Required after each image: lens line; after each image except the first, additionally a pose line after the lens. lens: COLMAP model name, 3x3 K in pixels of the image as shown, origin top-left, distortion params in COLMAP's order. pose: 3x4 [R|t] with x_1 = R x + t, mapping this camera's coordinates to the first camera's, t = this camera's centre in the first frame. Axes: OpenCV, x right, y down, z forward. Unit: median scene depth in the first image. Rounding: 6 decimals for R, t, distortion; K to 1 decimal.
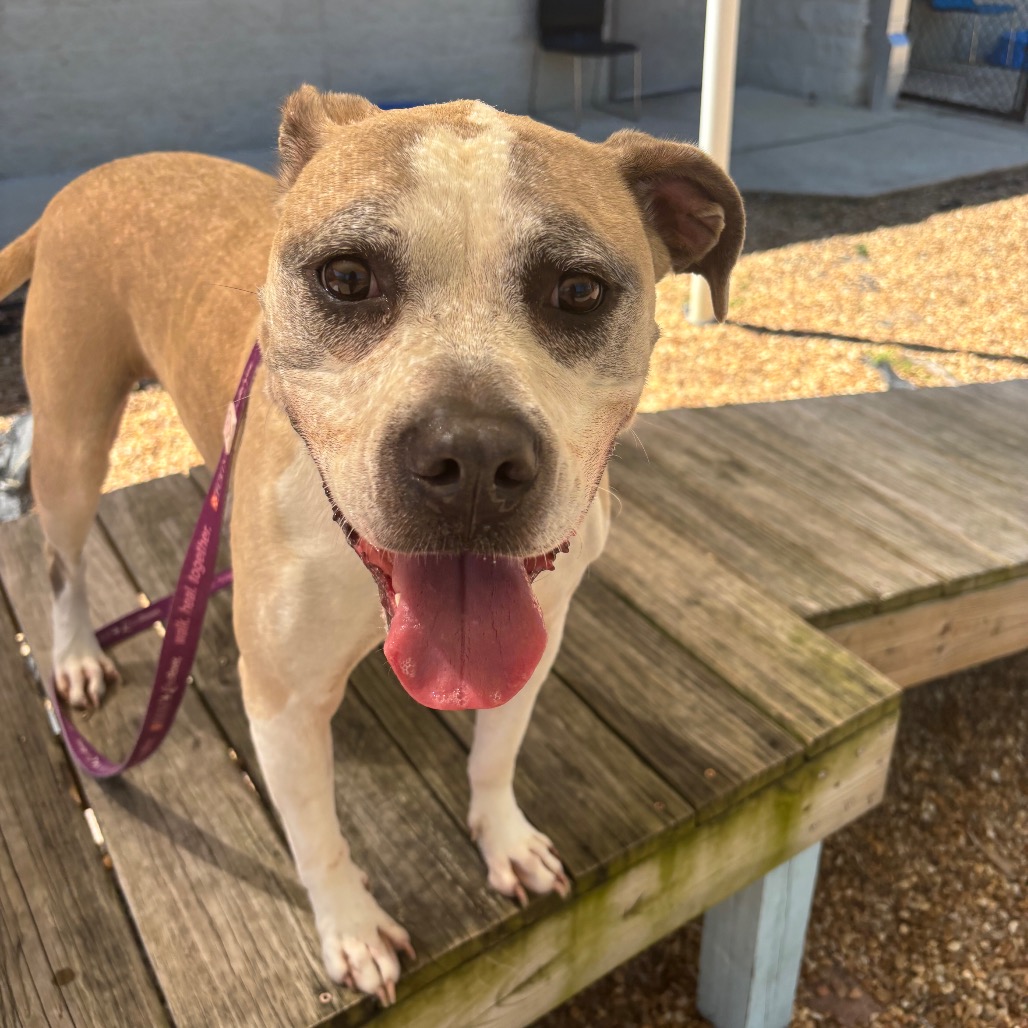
lens RADIAL K [[1047.8, 0, 511.9], [0, 1047.8, 474.1], [0, 0, 1]] dist [0.005044, -0.014298]
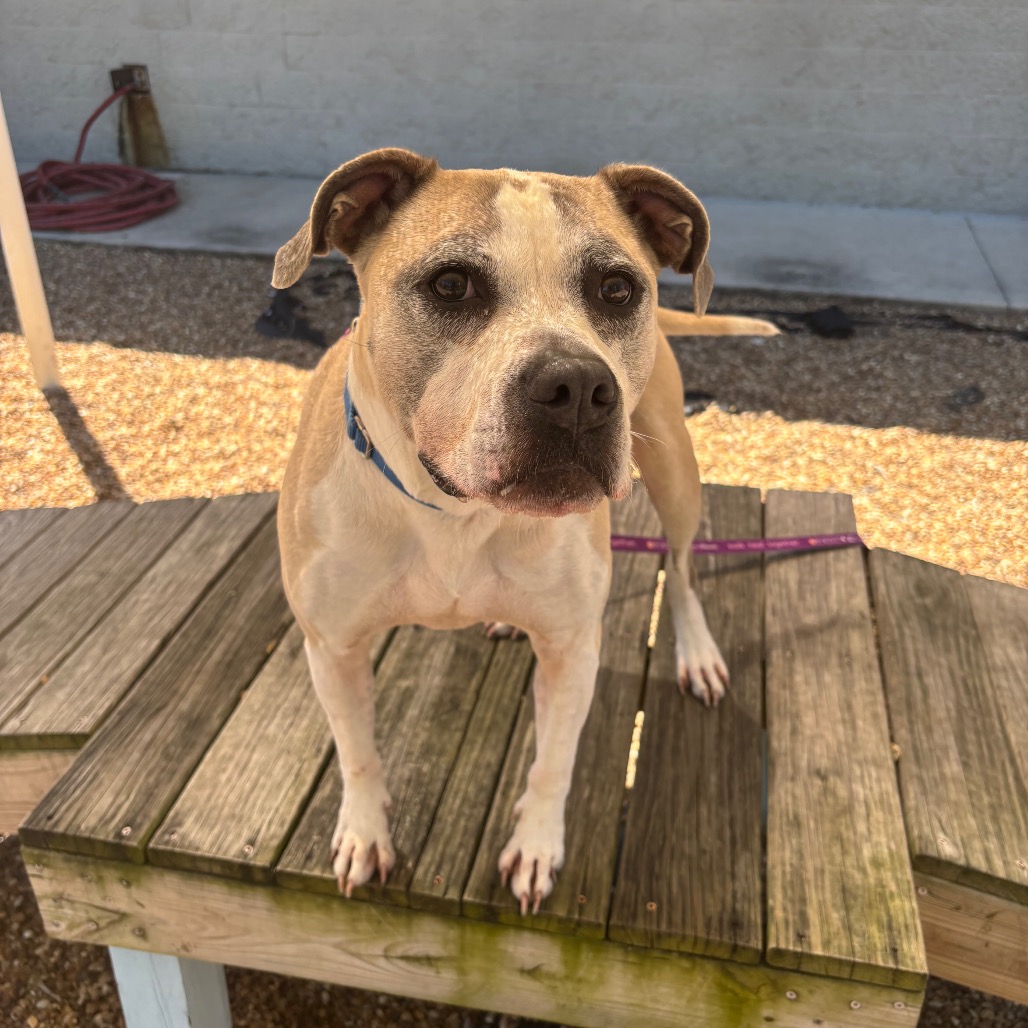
lens RADIAL K [[1053.6, 0, 514.0], [0, 1053.6, 514.0], [0, 0, 1]] dist [0.000459, 0.013453]
pose [[0.713197, 0.358400, -0.602411, 0.361957], [-0.356736, 0.925367, 0.128198, -0.089087], [0.603398, 0.123471, 0.787824, 0.059322]]
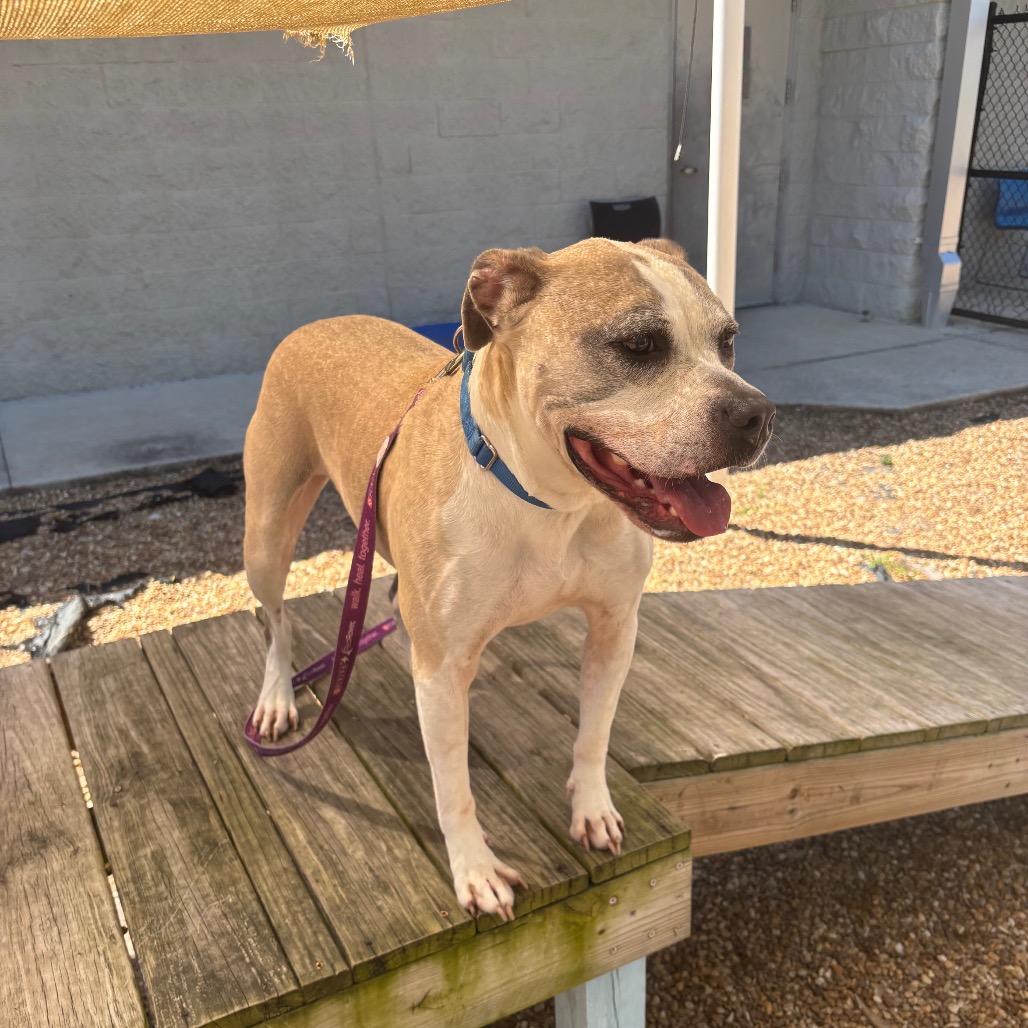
lens RADIAL K [[1041.1, 0, 529.4], [0, 1041.1, 636.4], [0, 0, 1]] dist [0.003492, 0.009596]
pose [[0.996998, 0.019540, -0.074925, 0.196325], [-0.023026, 0.998678, -0.045951, 0.037990], [0.073928, 0.047538, 0.996130, -0.097182]]
